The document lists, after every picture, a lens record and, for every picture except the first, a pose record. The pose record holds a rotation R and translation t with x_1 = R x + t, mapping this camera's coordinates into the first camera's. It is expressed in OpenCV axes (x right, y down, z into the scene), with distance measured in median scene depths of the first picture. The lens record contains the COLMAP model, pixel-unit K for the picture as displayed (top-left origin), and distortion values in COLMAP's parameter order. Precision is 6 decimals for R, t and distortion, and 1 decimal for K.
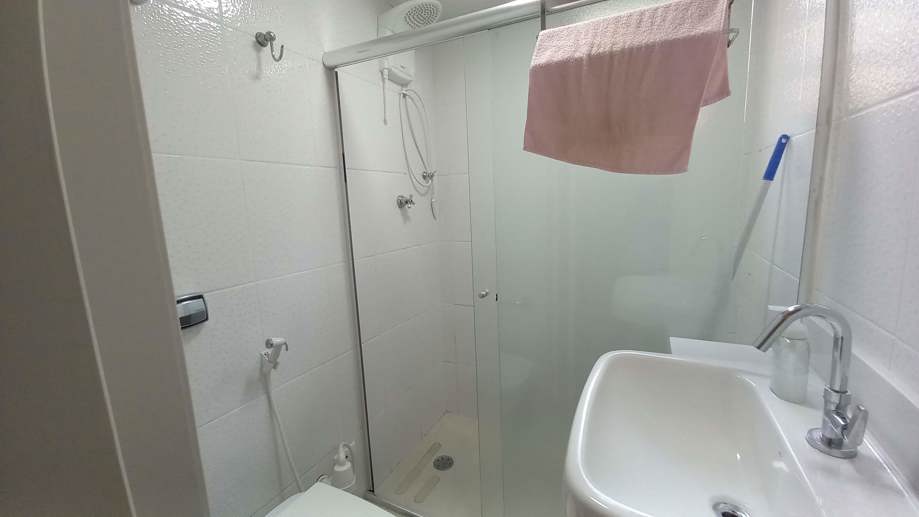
lens RADIAL K [[353.0, 0, 473.1], [0, 353.0, 255.2], [0, 0, 1]] dist [0.001503, -0.013213]
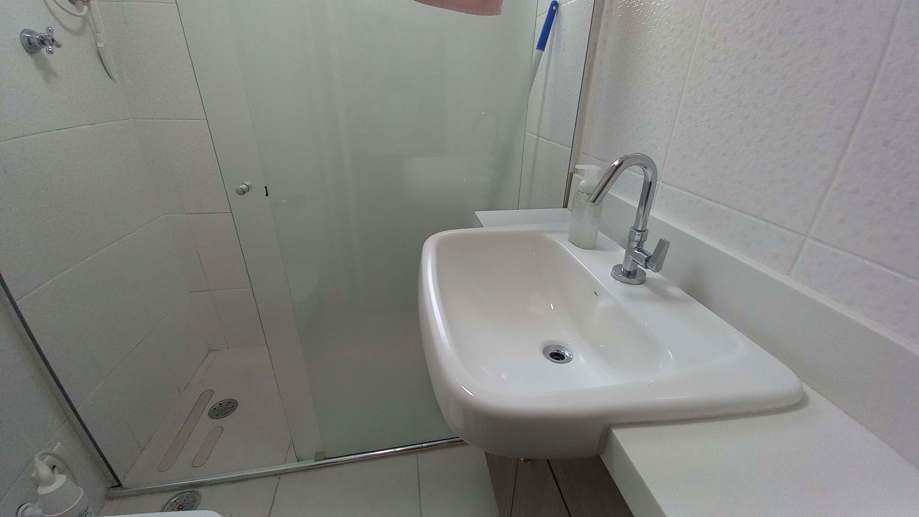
lens RADIAL K [[349.6, 0, 465.8], [0, 349.6, 255.1], [0, 0, 1]] dist [0.036962, -0.024861]
pose [[0.800134, -0.199282, 0.565749, -0.040095], [0.029283, 0.955050, 0.294996, 0.042809], [-0.599106, -0.219470, 0.770004, 0.170688]]
